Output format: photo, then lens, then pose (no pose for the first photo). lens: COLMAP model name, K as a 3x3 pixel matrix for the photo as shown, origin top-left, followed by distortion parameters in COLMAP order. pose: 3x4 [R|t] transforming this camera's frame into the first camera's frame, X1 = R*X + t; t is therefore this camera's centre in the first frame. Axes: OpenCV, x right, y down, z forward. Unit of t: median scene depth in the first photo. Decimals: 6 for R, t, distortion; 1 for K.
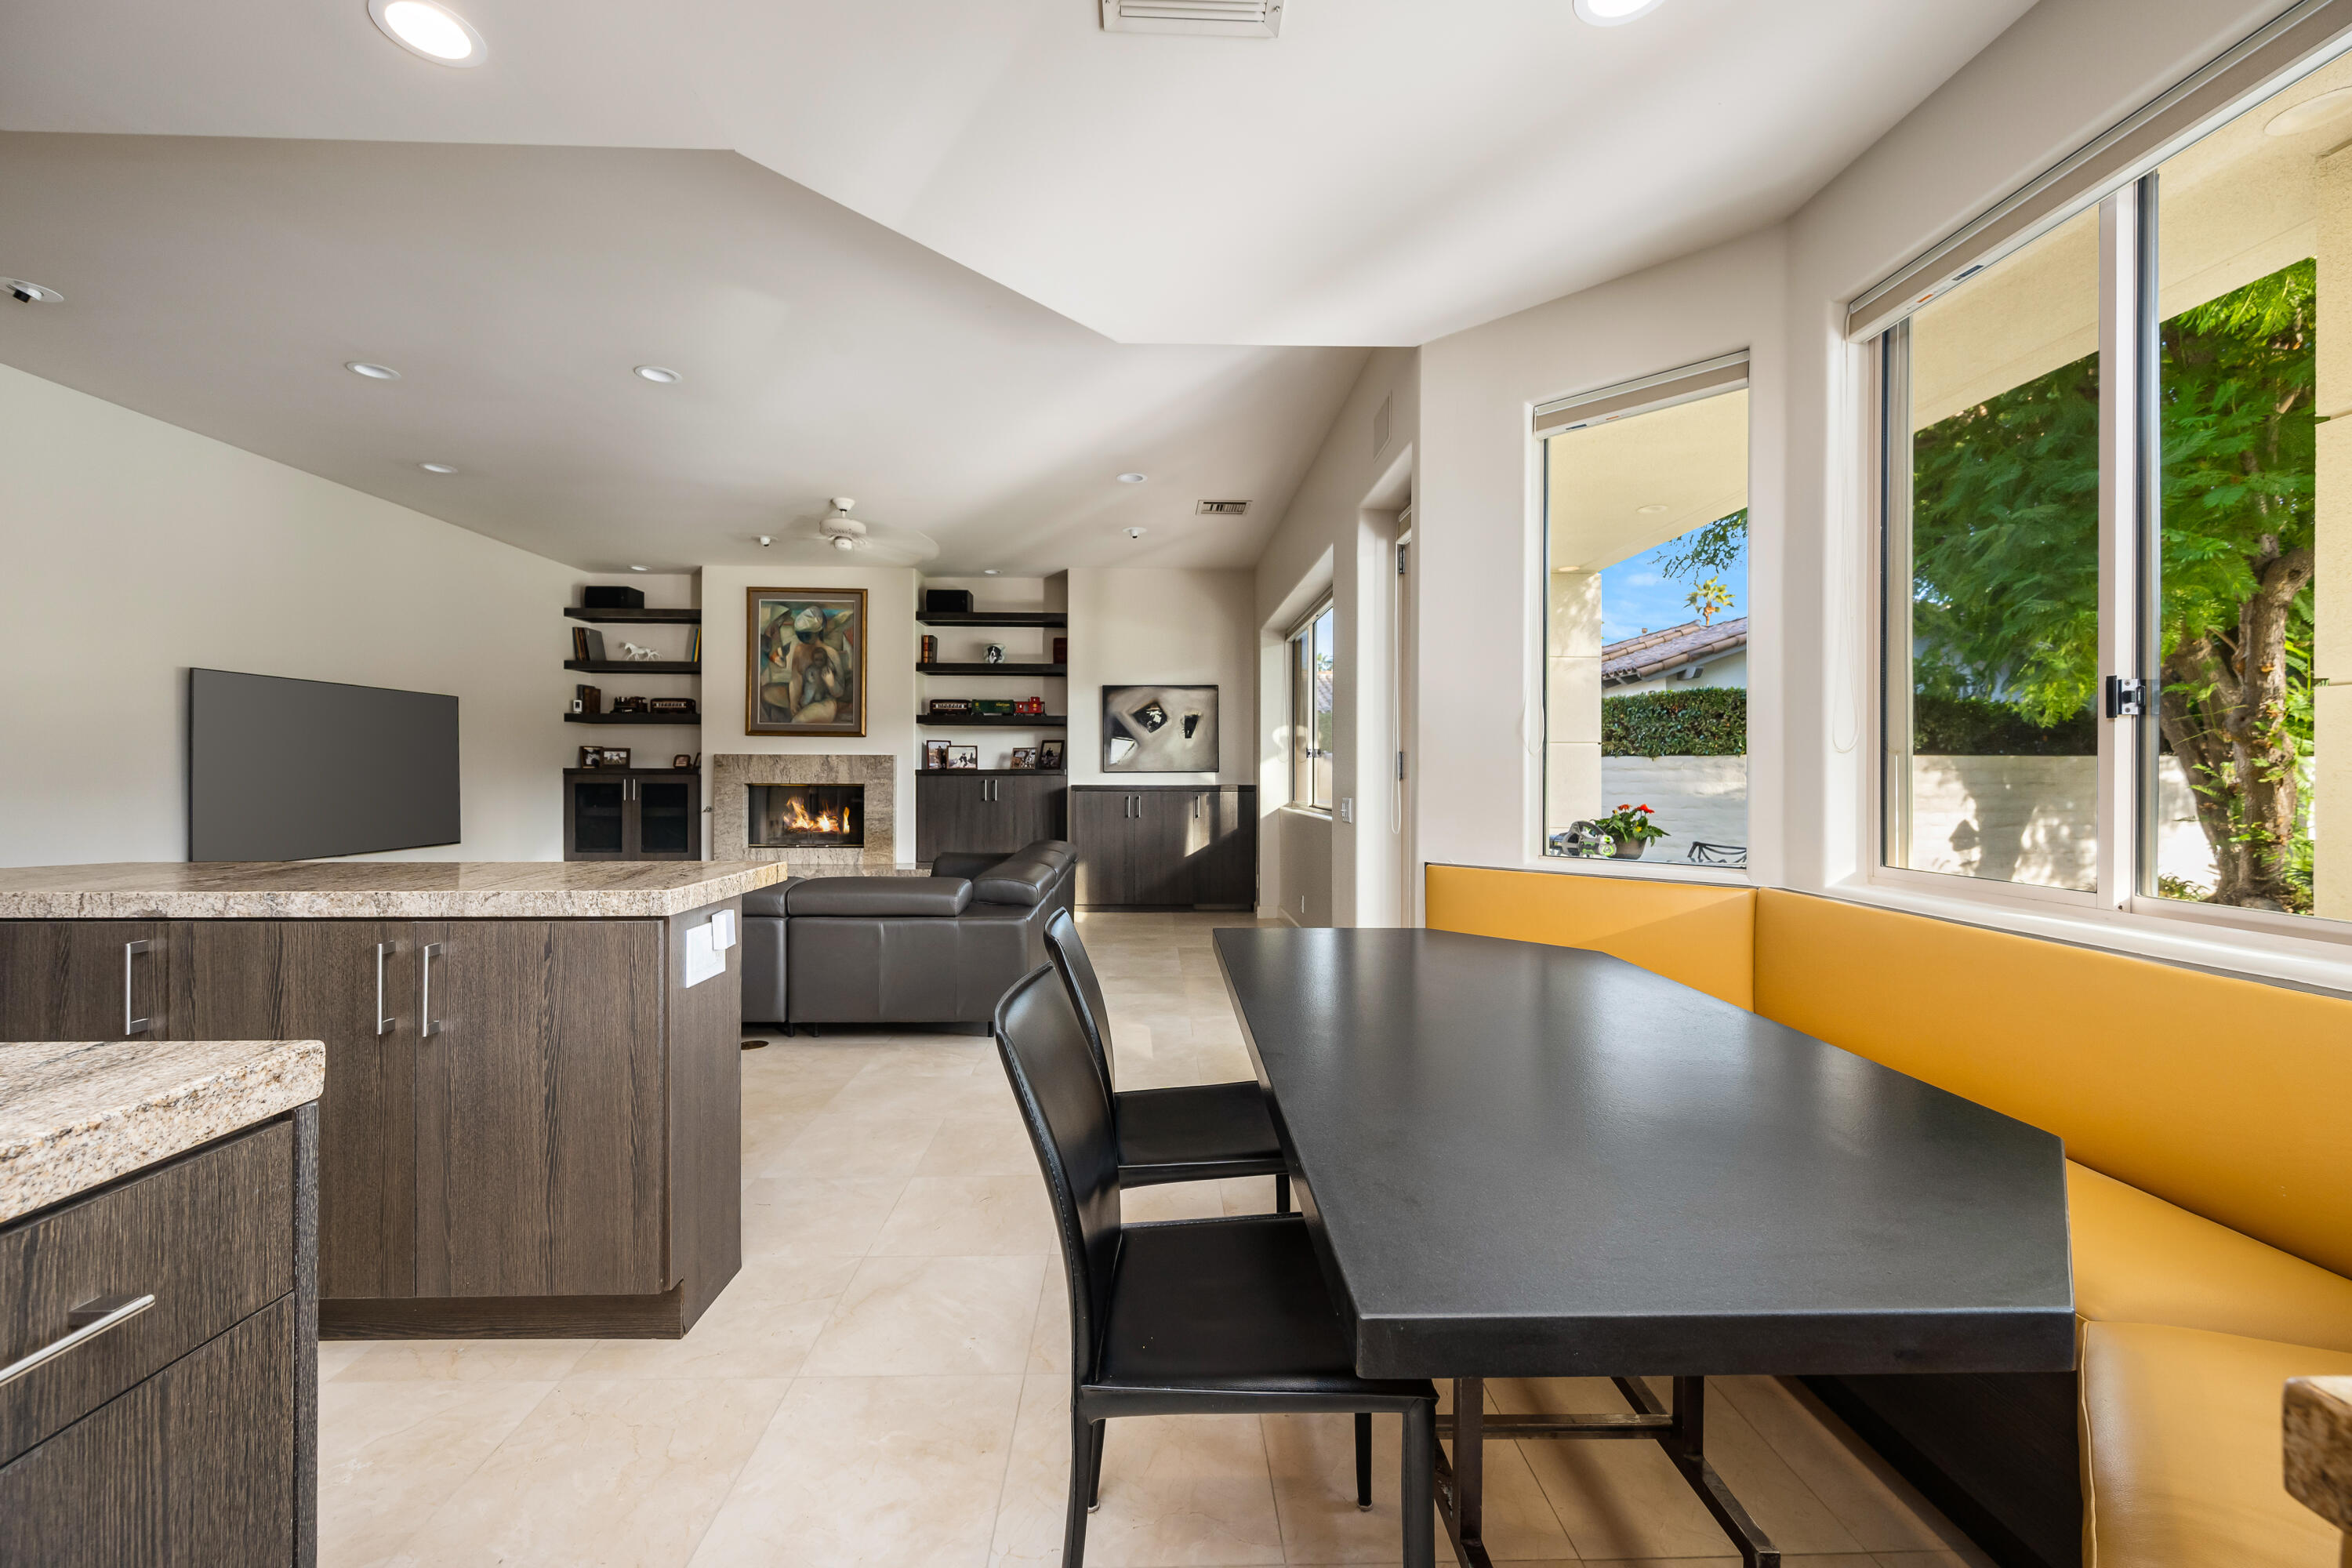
lens RADIAL K [[930.5, 0, 1176.0], [0, 930.5, 784.0], [0, 0, 1]] dist [0.001181, 0.000026]
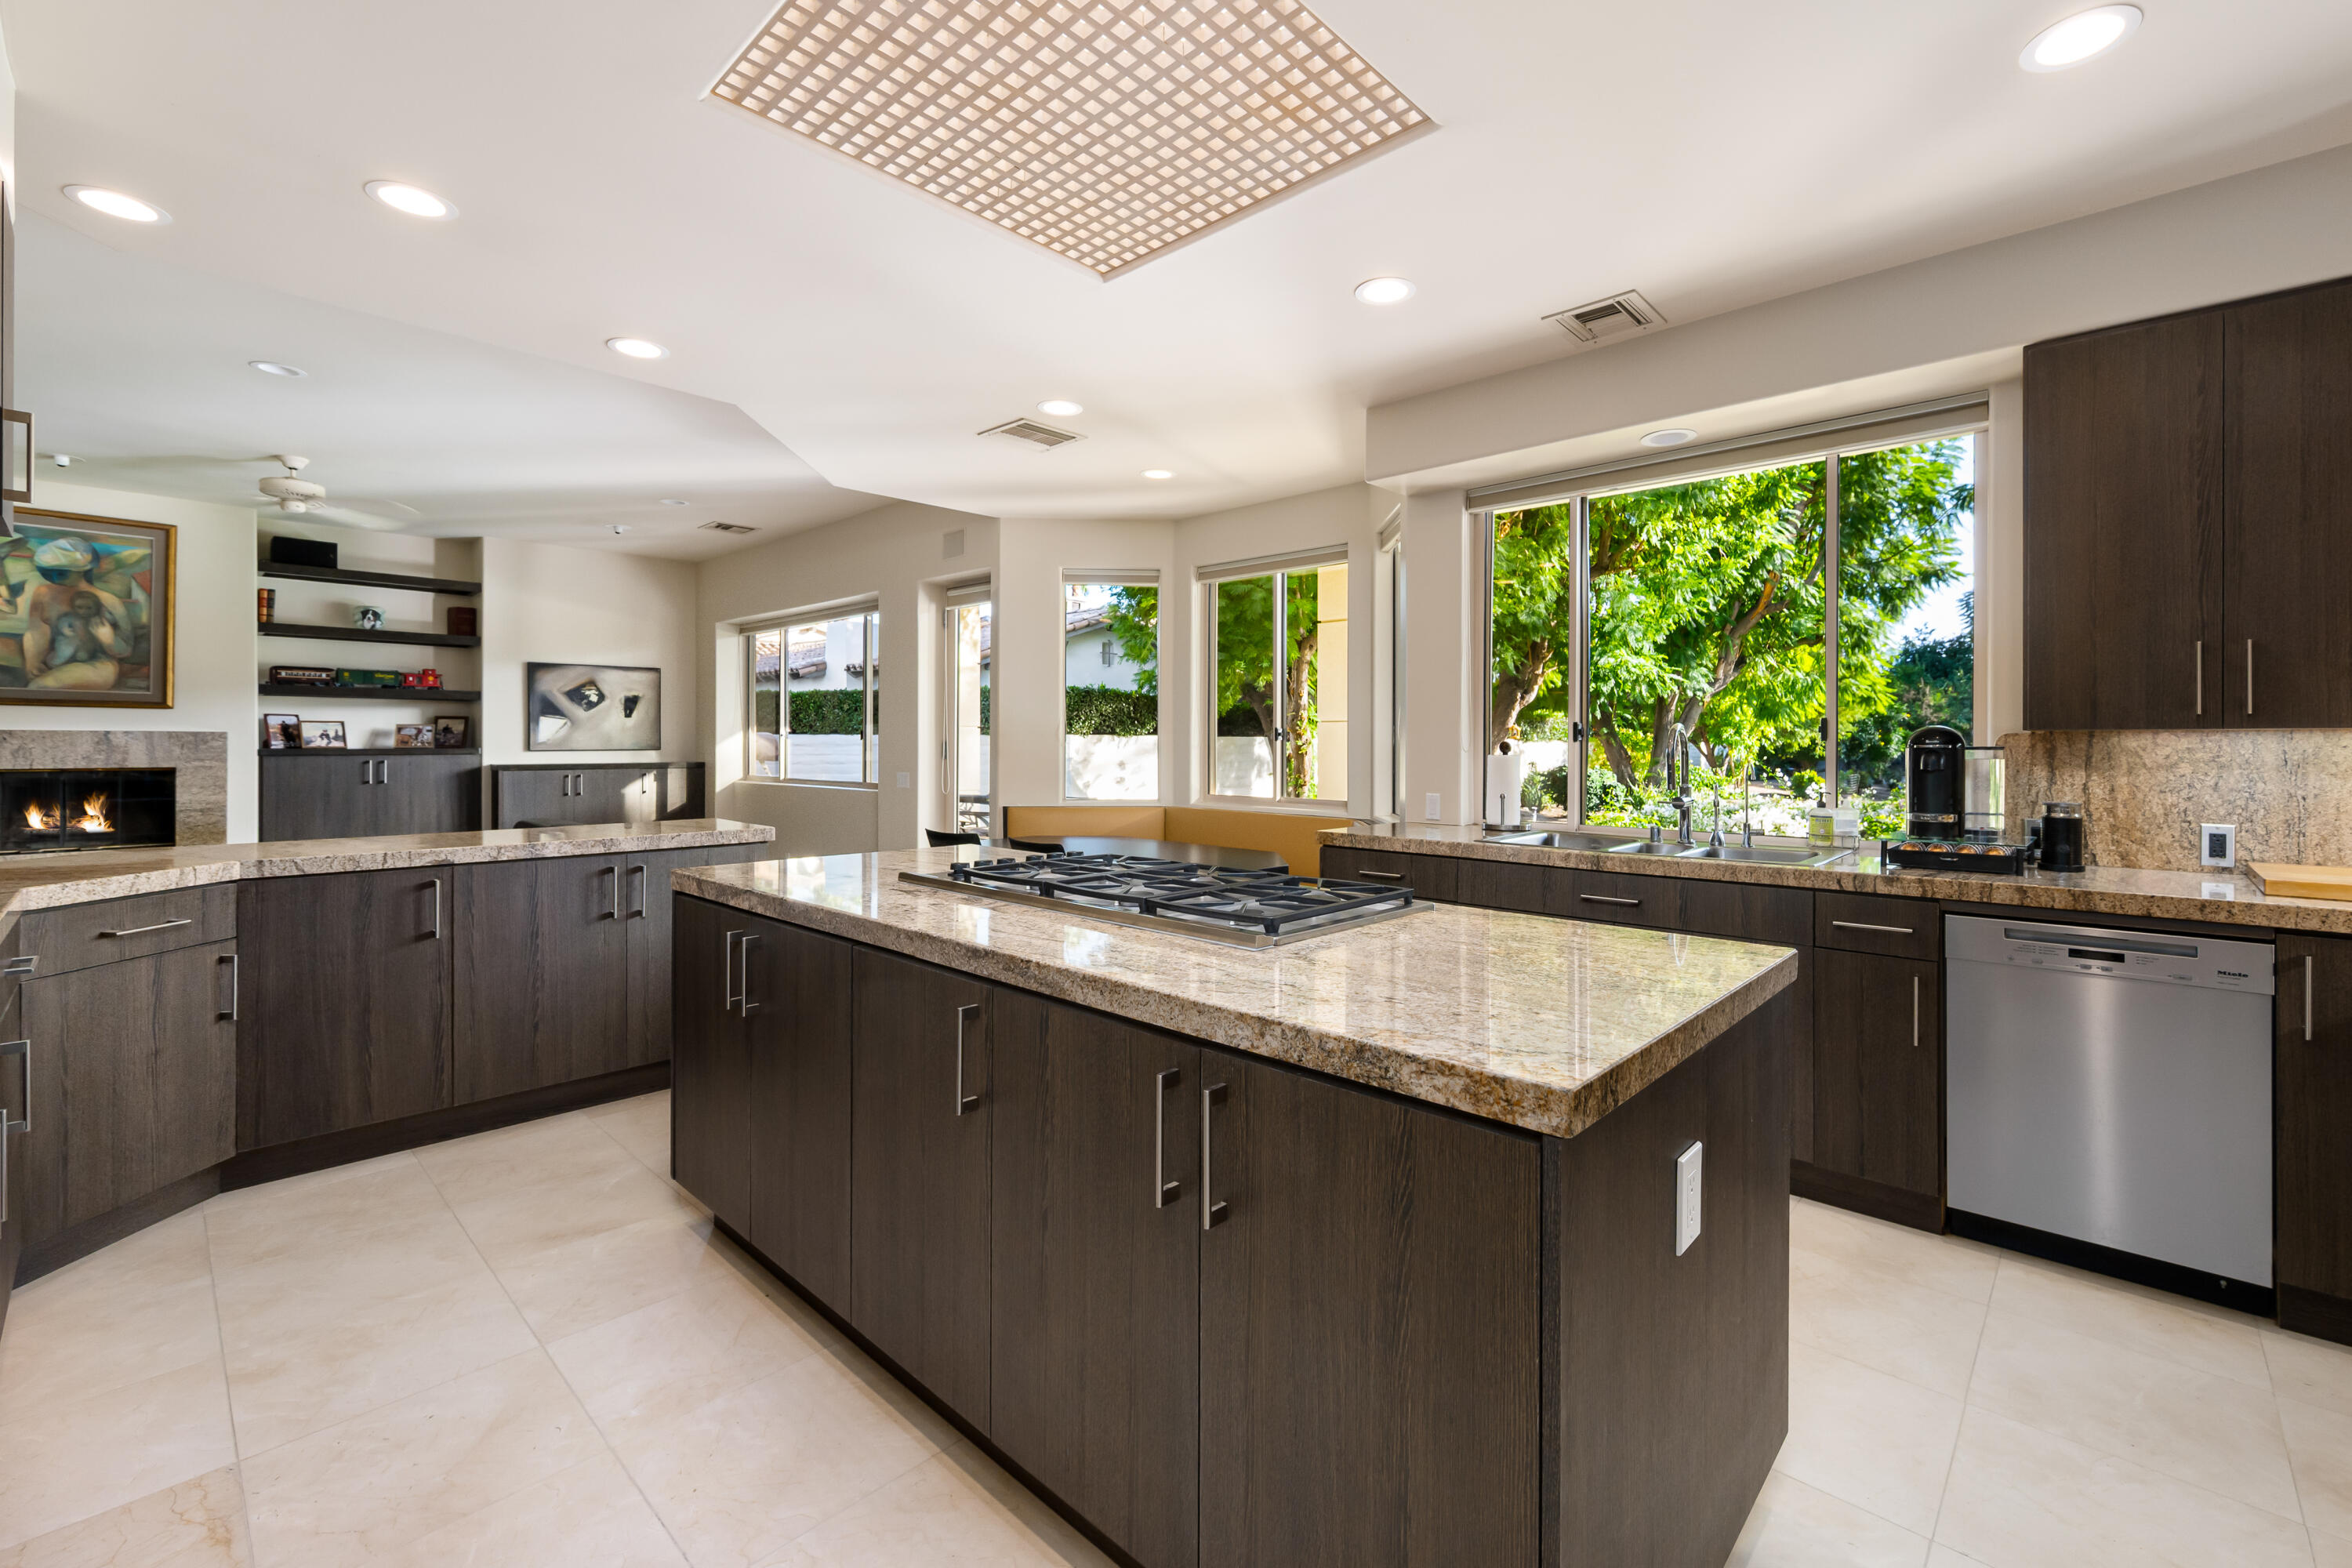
lens RADIAL K [[1081.4, 0, 1191.3], [0, 1081.4, 762.6], [0, 0, 1]] dist [0.001779, 0.000288]
pose [[0.718425, -0.015131, 0.695440, -0.358483], [0.007258, 0.999872, 0.014257, -0.011167], [-0.695567, -0.005195, 0.718442, -0.291642]]
